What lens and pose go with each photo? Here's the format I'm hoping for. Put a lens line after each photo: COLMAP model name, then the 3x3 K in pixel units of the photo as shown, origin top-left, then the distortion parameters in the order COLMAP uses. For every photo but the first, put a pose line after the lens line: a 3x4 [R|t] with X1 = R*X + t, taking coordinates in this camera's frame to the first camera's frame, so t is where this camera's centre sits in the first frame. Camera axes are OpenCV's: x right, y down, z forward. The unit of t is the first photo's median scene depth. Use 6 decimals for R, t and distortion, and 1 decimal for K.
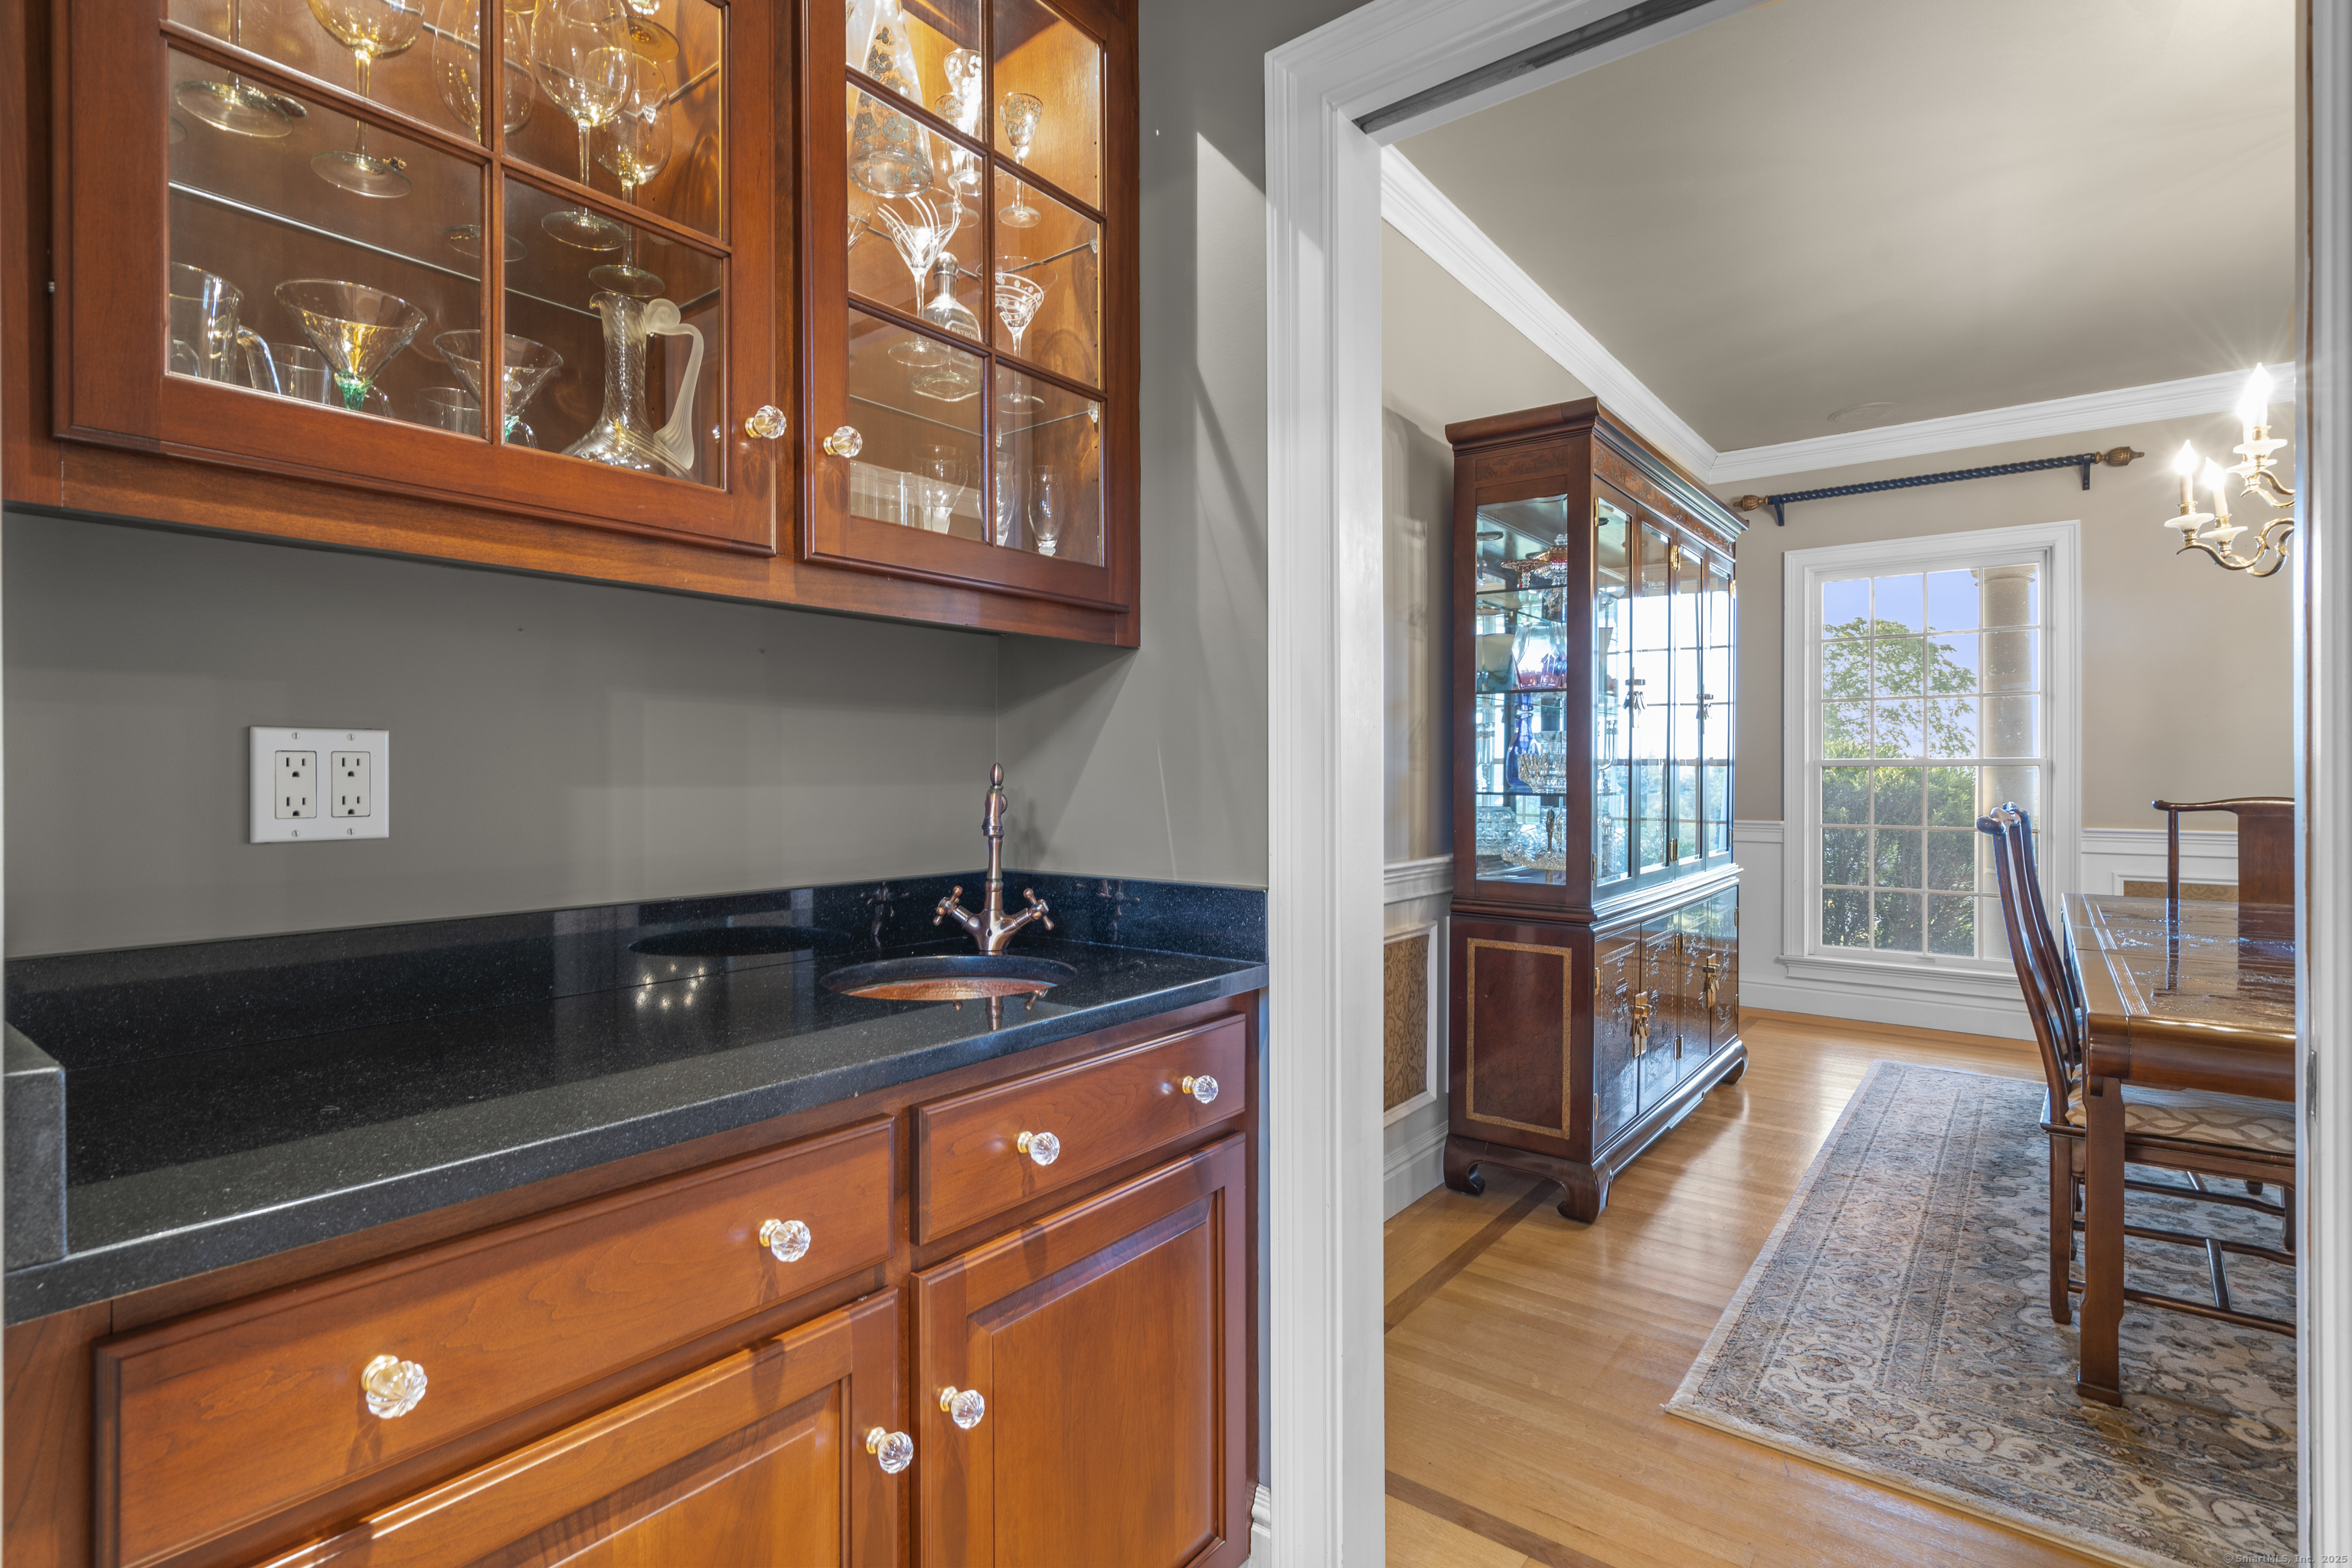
lens RADIAL K [[1136.5, 0, 1176.0], [0, 1136.5, 777.7], [0, 0, 1]] dist [0.001621, 0.000154]
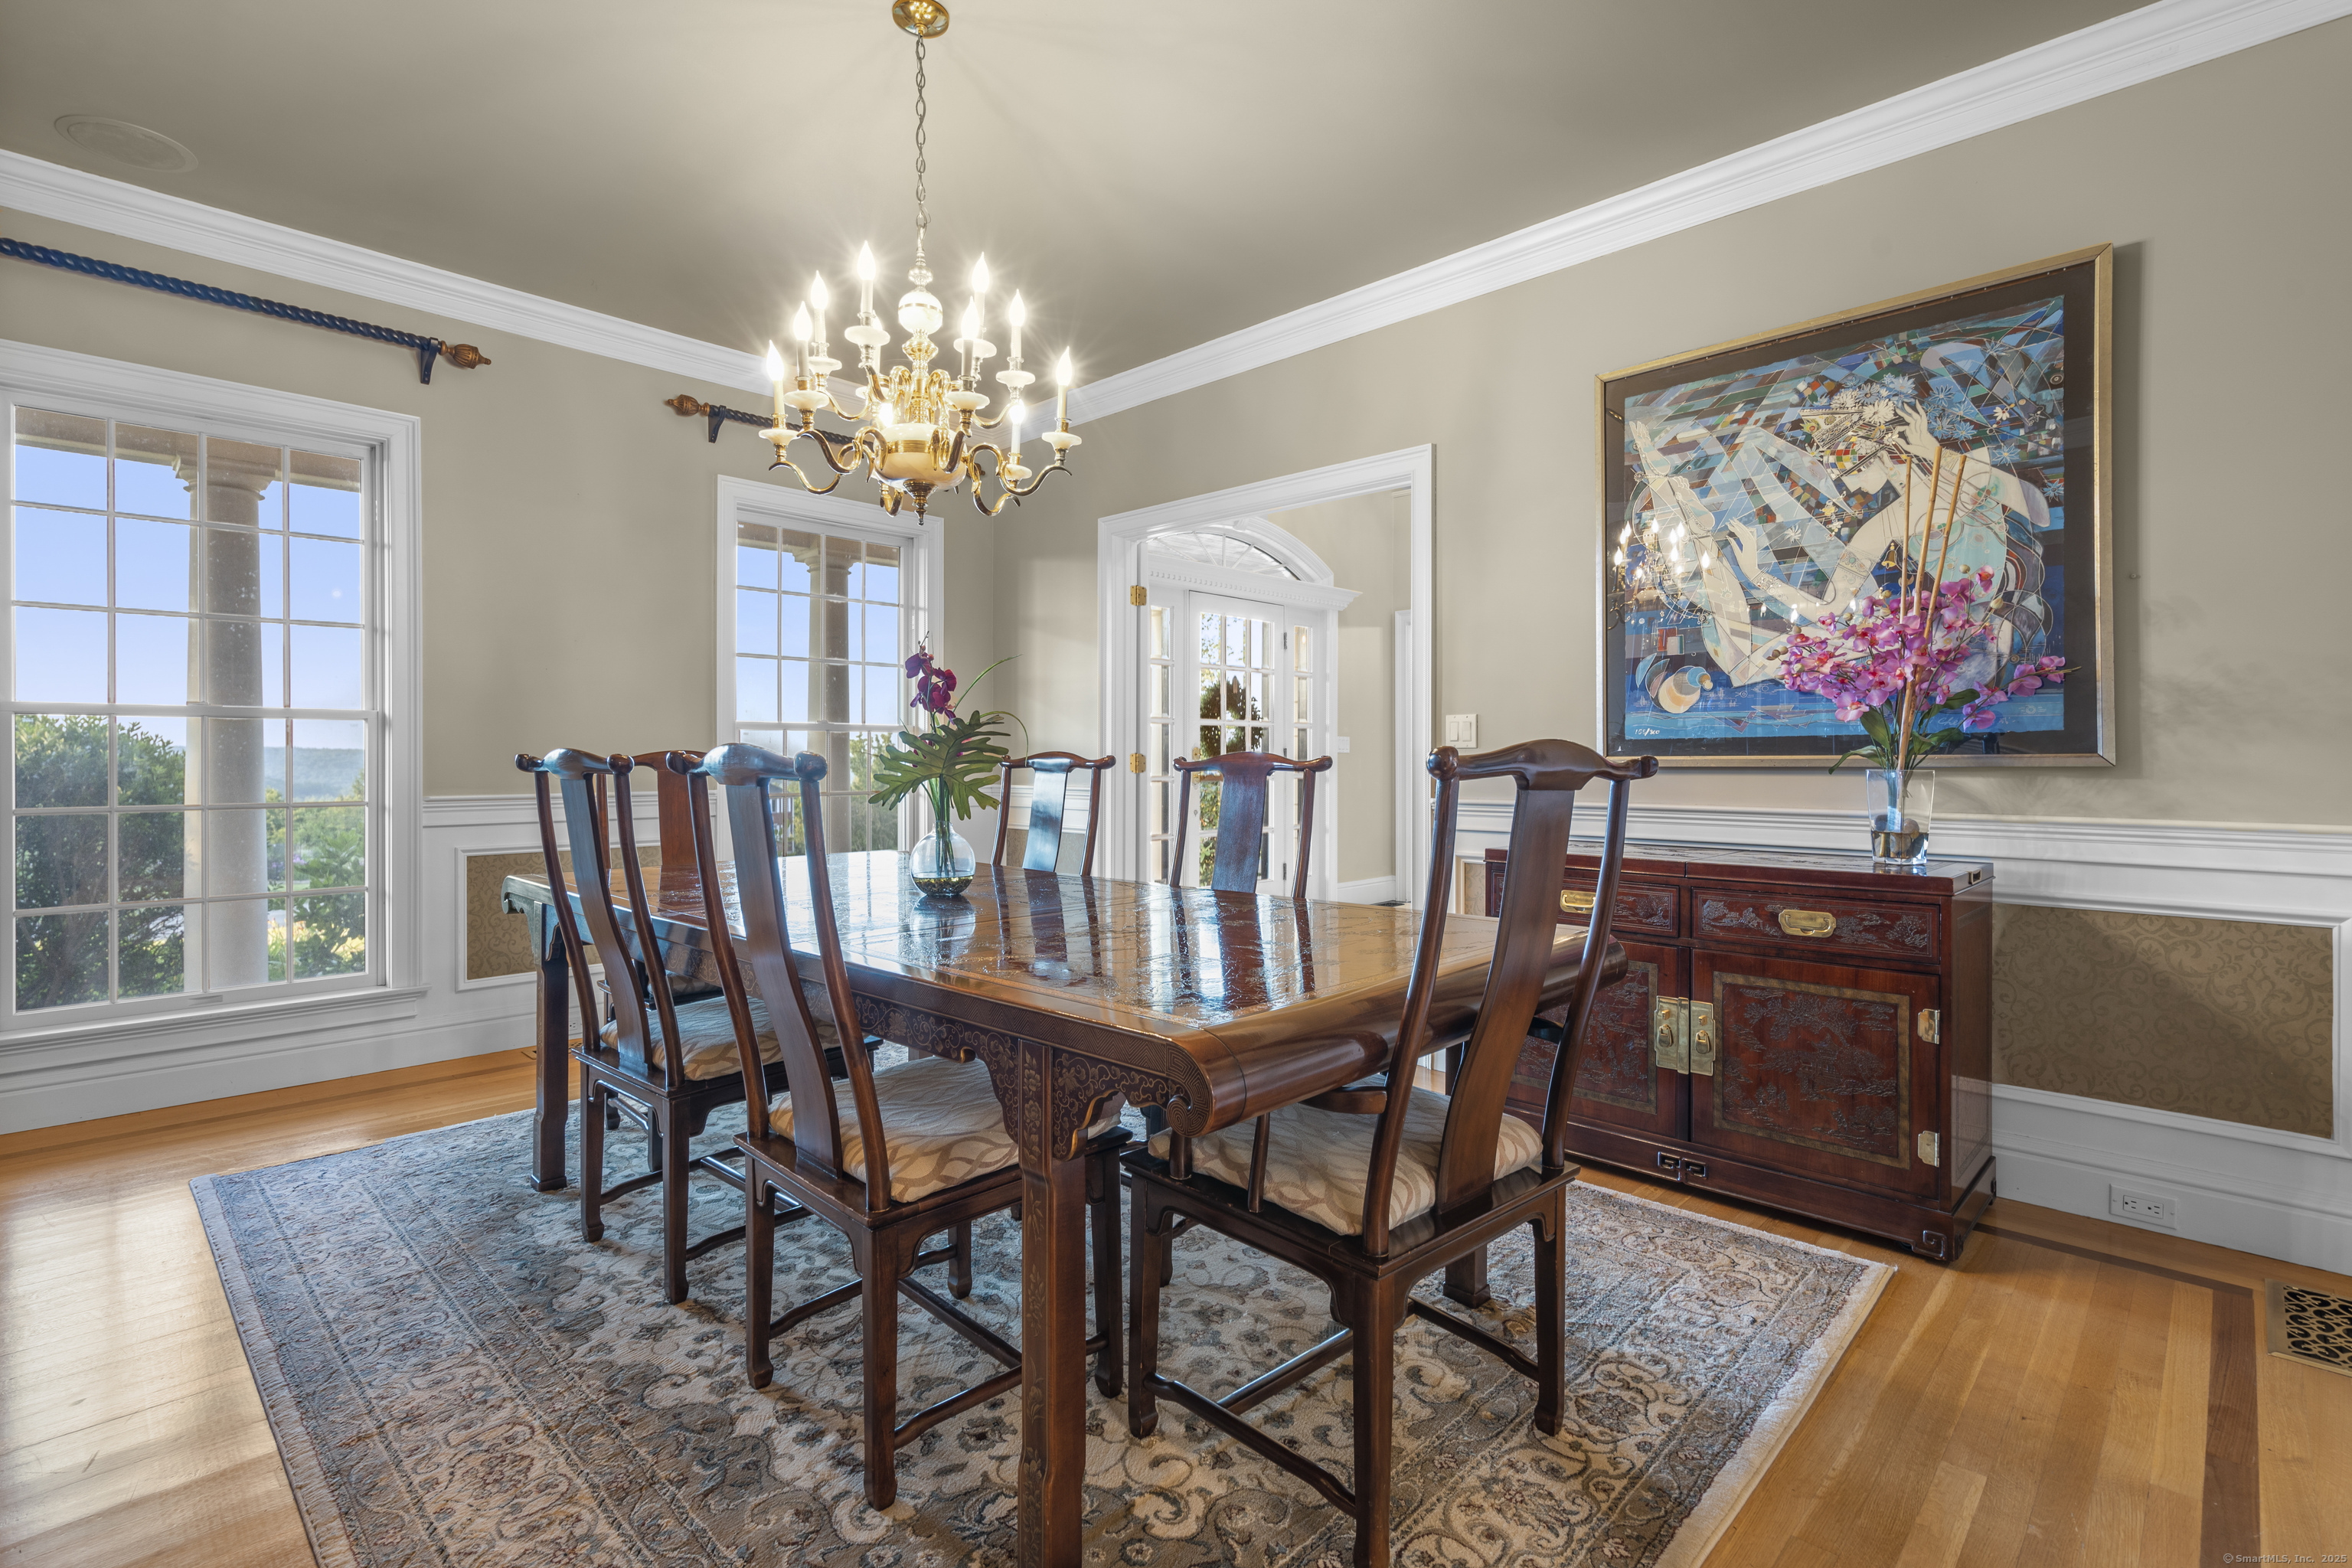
lens RADIAL K [[1075.3, 0, 1181.7], [0, 1075.3, 765.8], [0, 0, 1]] dist [0.002712, -0.001135]
pose [[0.105251, -0.002250, 0.994443, 0.088153], [0.003368, 0.999993, 0.001906, 0.023501], [-0.994440, 0.003148, 0.105258, 0.389886]]
